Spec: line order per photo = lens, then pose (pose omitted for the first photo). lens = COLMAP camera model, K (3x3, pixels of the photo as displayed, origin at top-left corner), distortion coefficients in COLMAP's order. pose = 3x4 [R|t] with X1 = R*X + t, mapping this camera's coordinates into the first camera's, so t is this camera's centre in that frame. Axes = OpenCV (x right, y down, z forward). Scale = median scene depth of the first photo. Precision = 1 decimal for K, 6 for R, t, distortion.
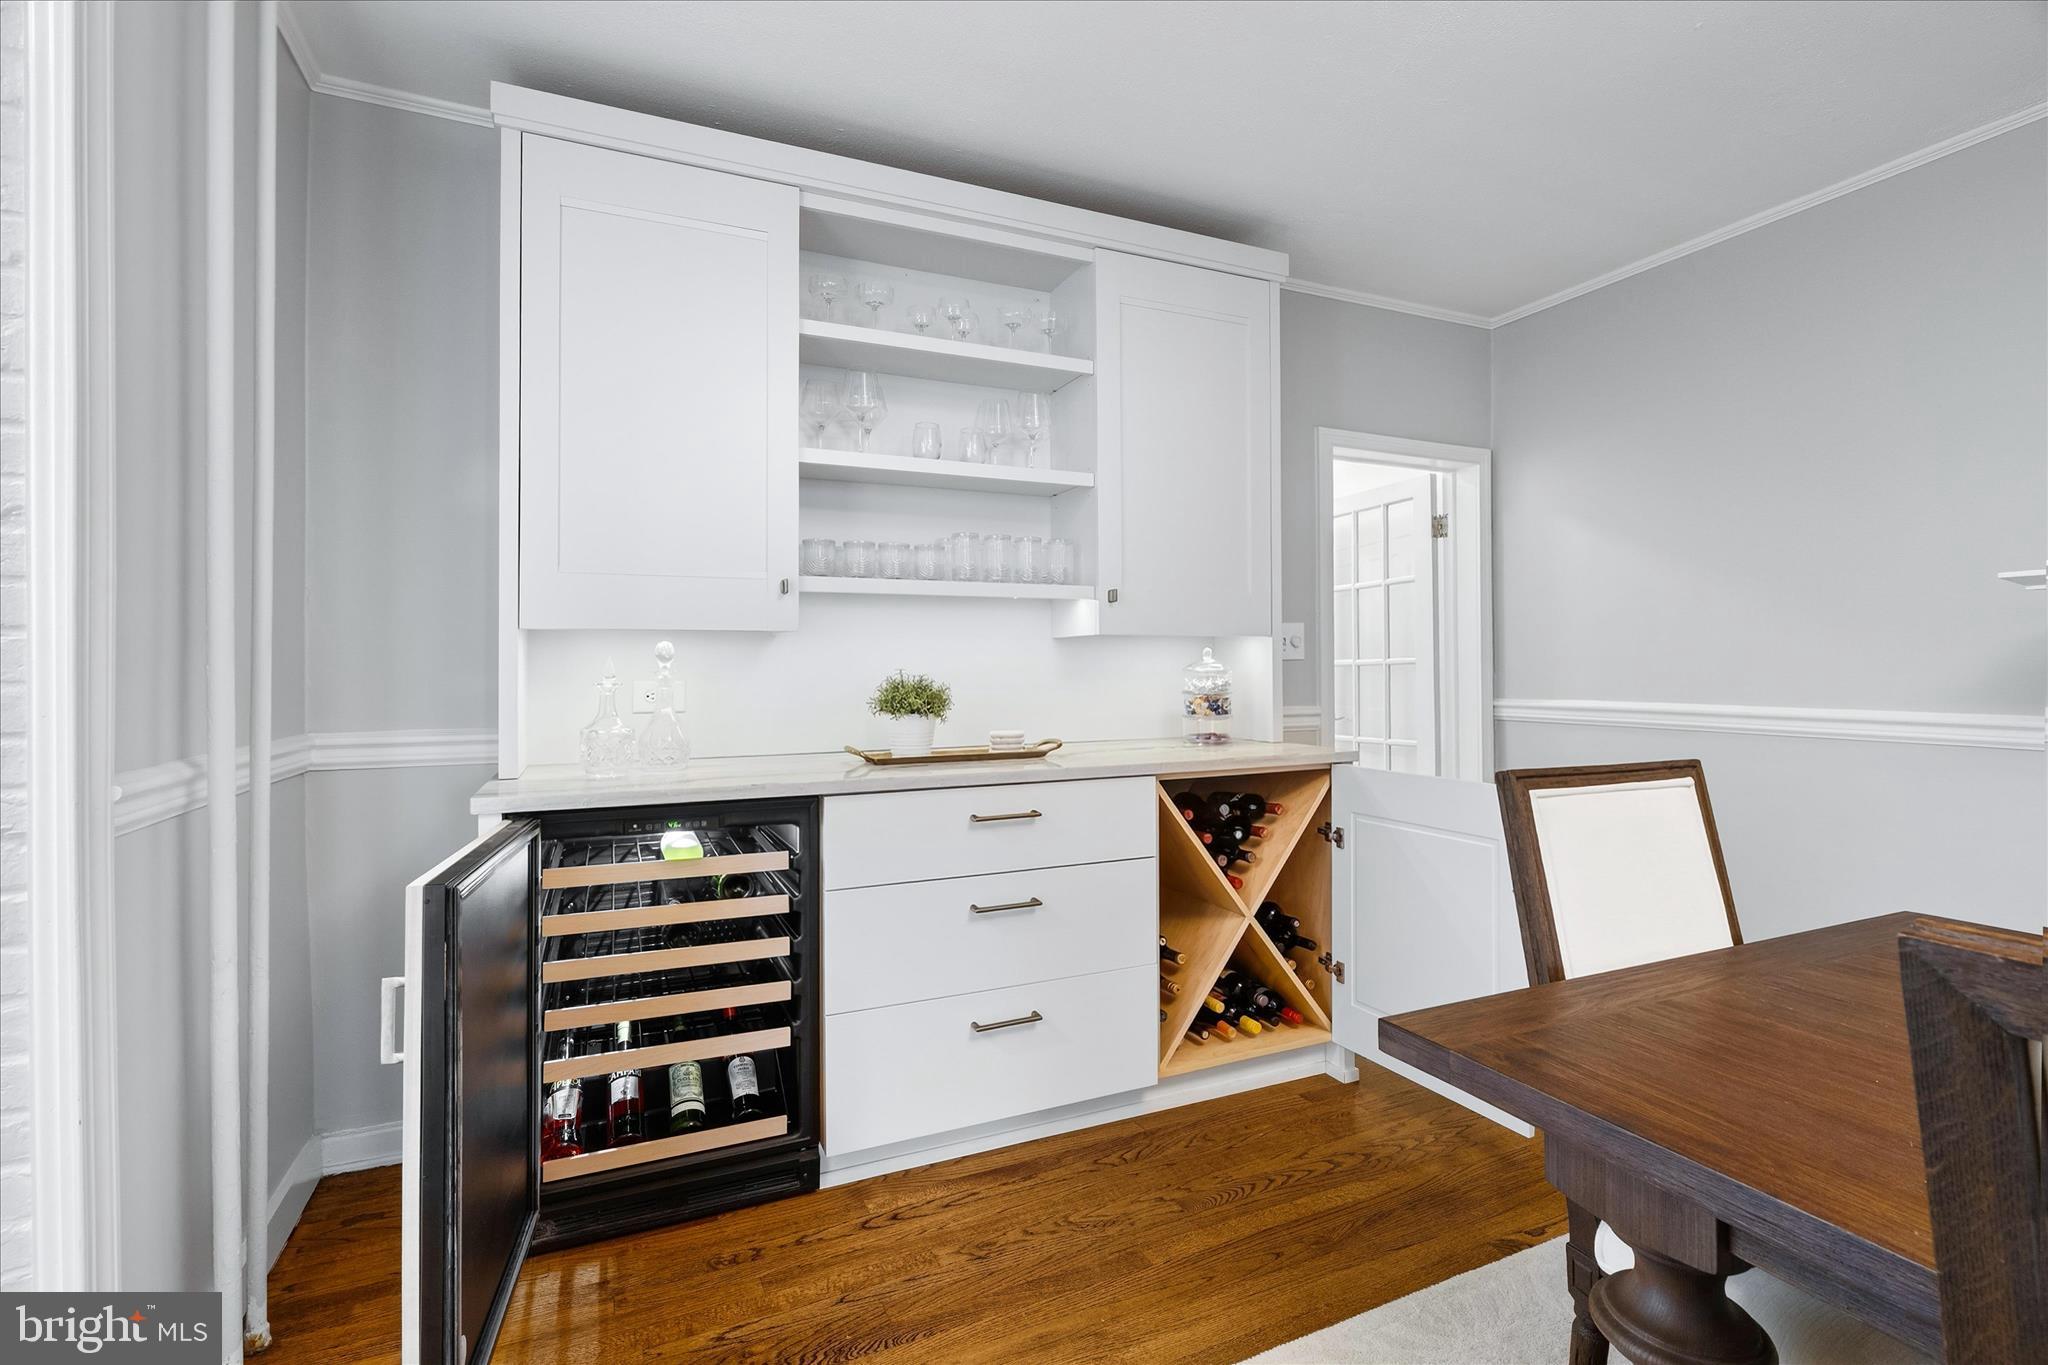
lens RADIAL K [[927.9, 0, 1040.0], [0, 927.9, 657.6], [0, 0, 1]] dist [-0.005689, -0.000170]
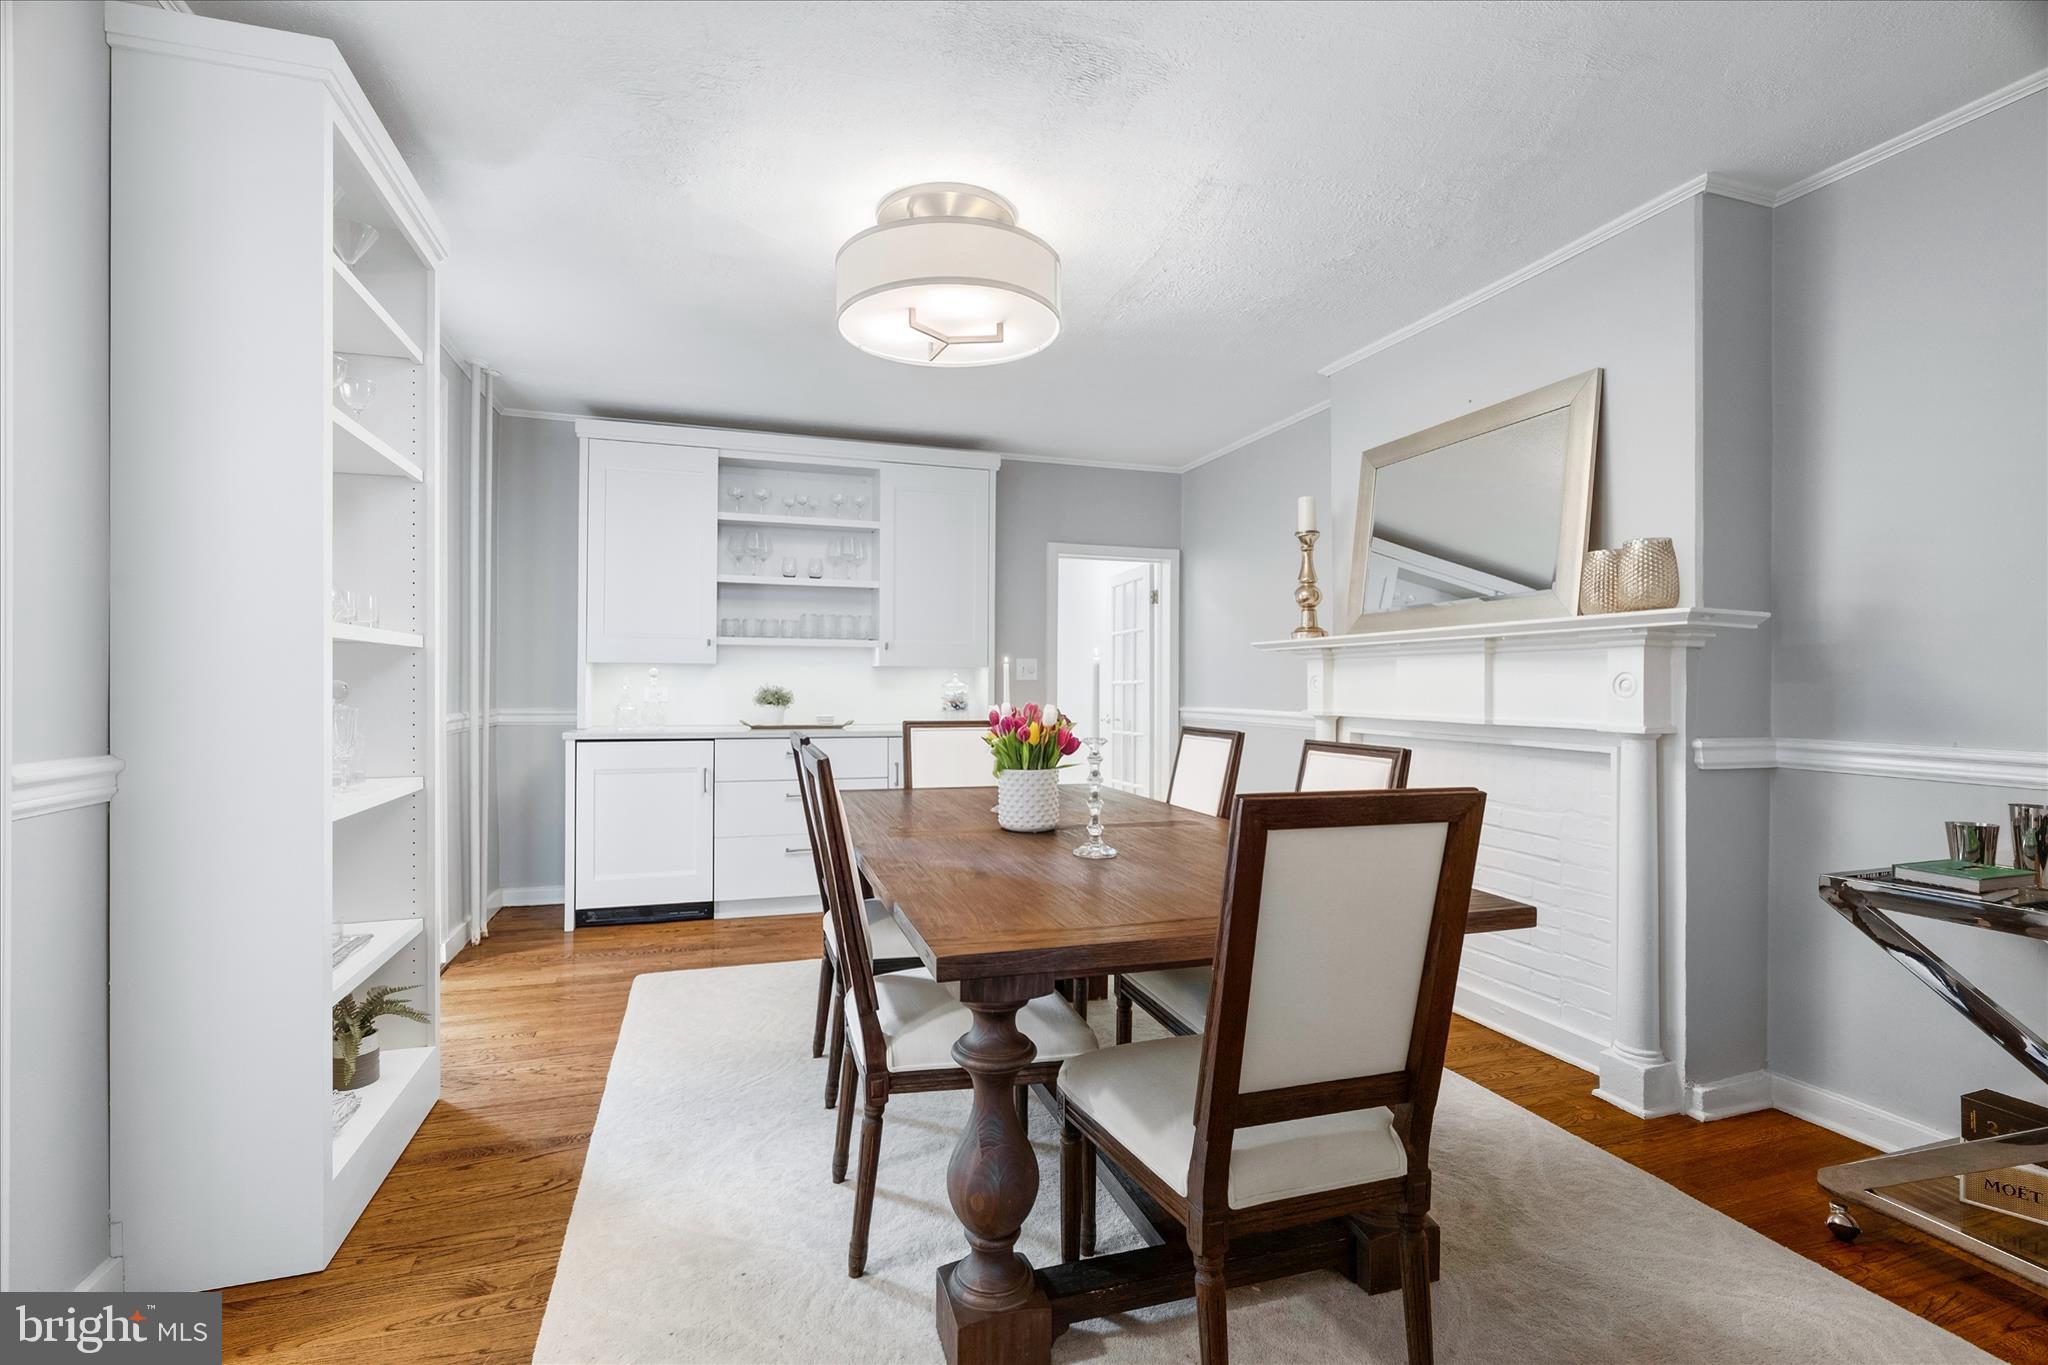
lens RADIAL K [[927.9, 0, 1015.2], [0, 927.9, 680.5], [0, 0, 1]] dist [-0.005689, -0.000170]
pose [[0.993846, 0.006193, -0.110597, 0.594312], [-0.007023, 0.999950, -0.007115, 0.017453], [0.110547, 0.007848, 0.993840, -0.921413]]
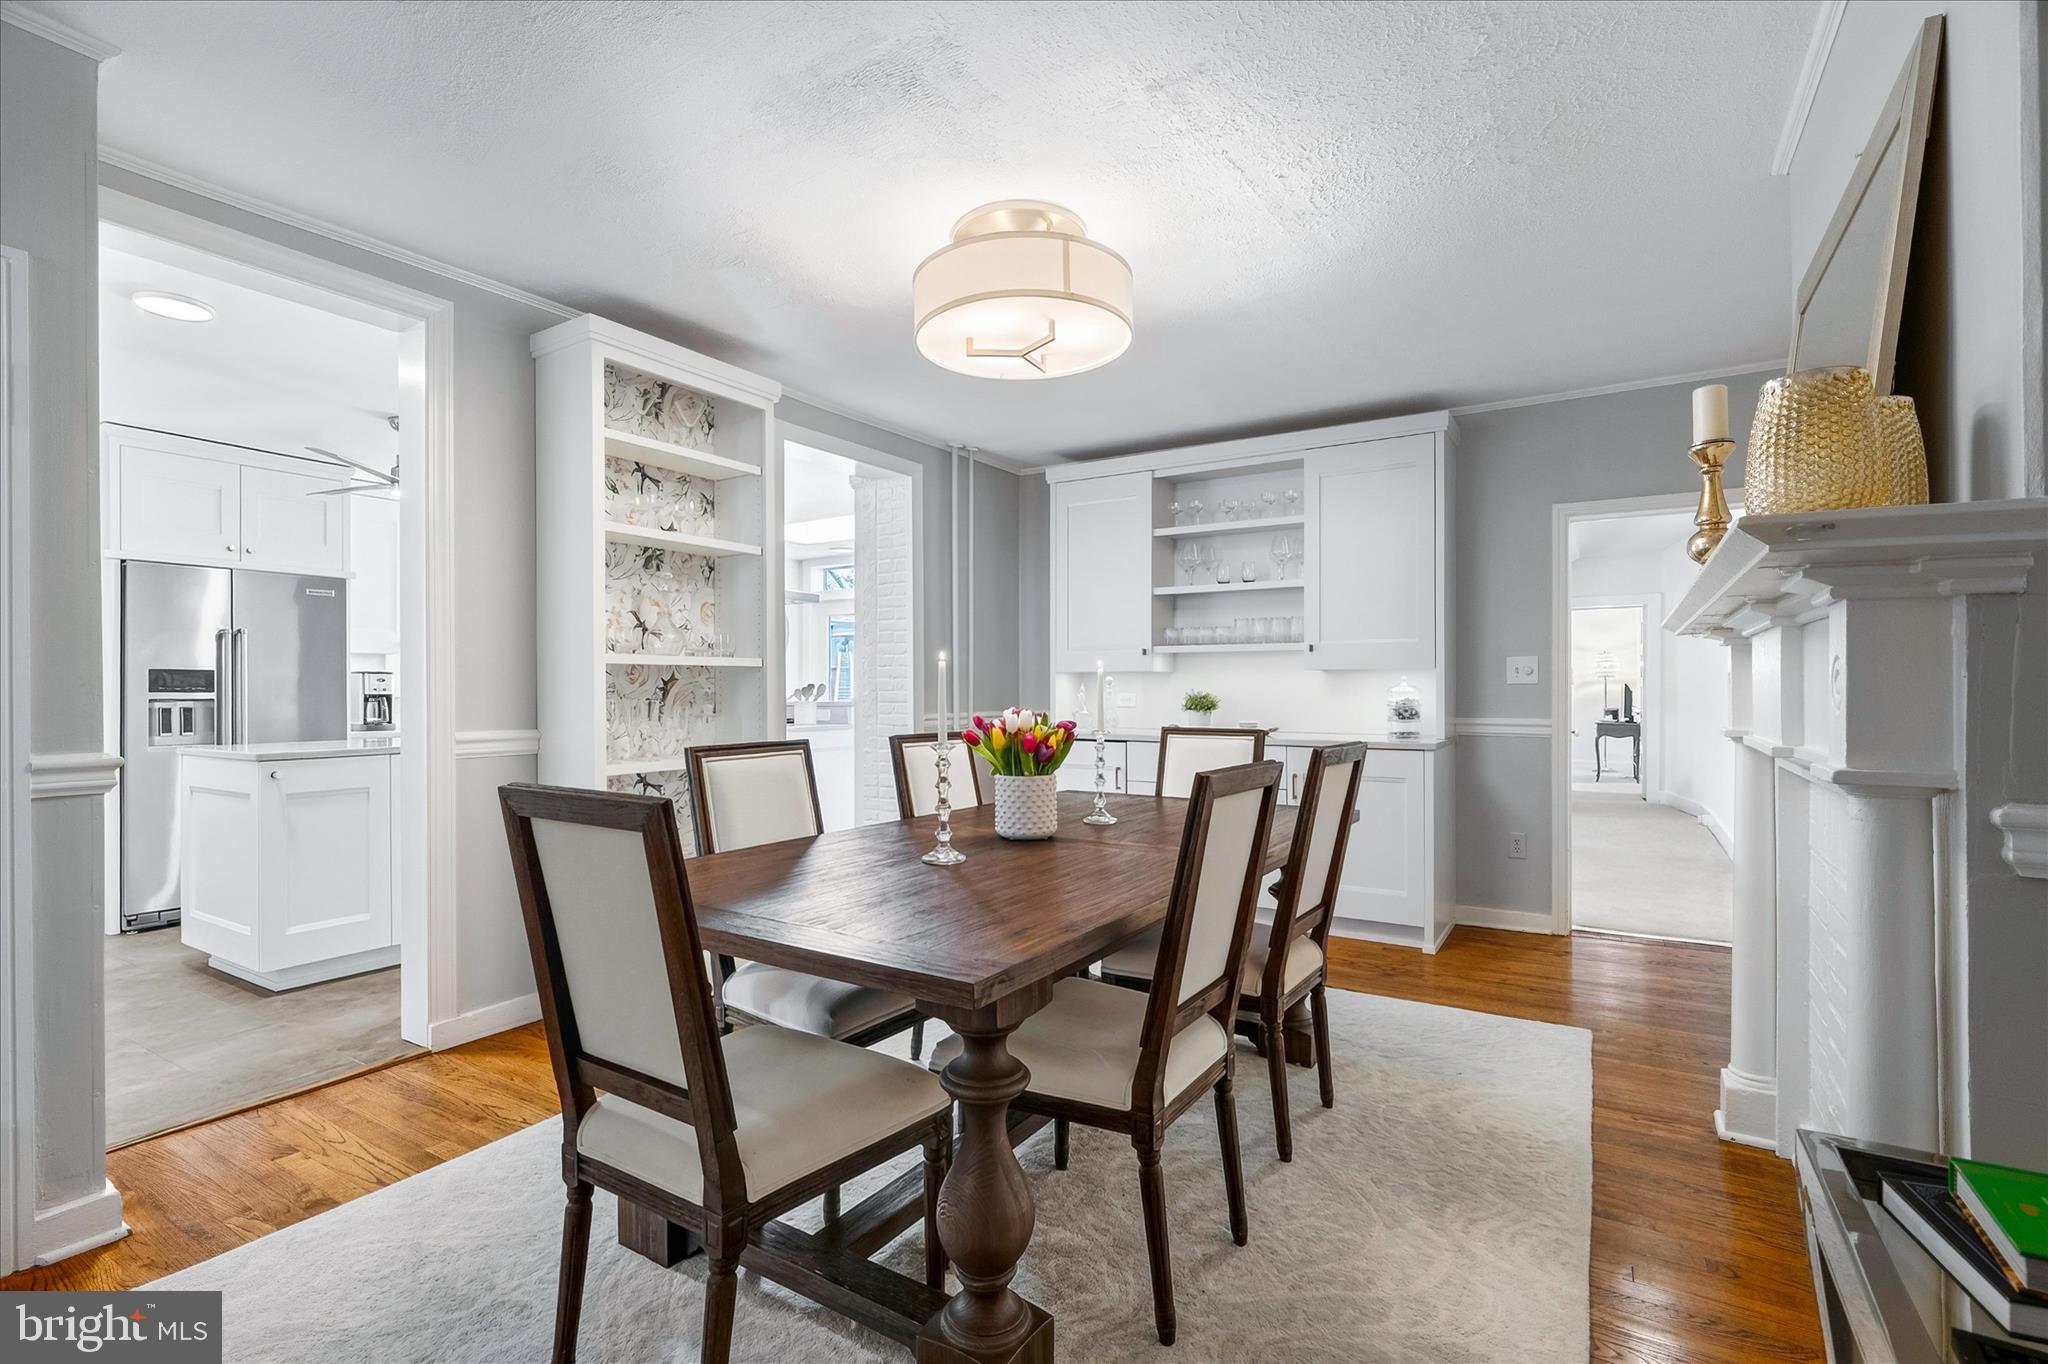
lens RADIAL K [[927.9, 0, 1020.3], [0, 927.9, 692.3], [0, 0, 1]] dist [-0.005689, -0.000170]
pose [[0.550673, 0.003009, -0.834715, 1.337136], [-0.001796, 0.999995, 0.002421, 0.015446], [0.834719, 0.000166, 0.550676, -0.457645]]
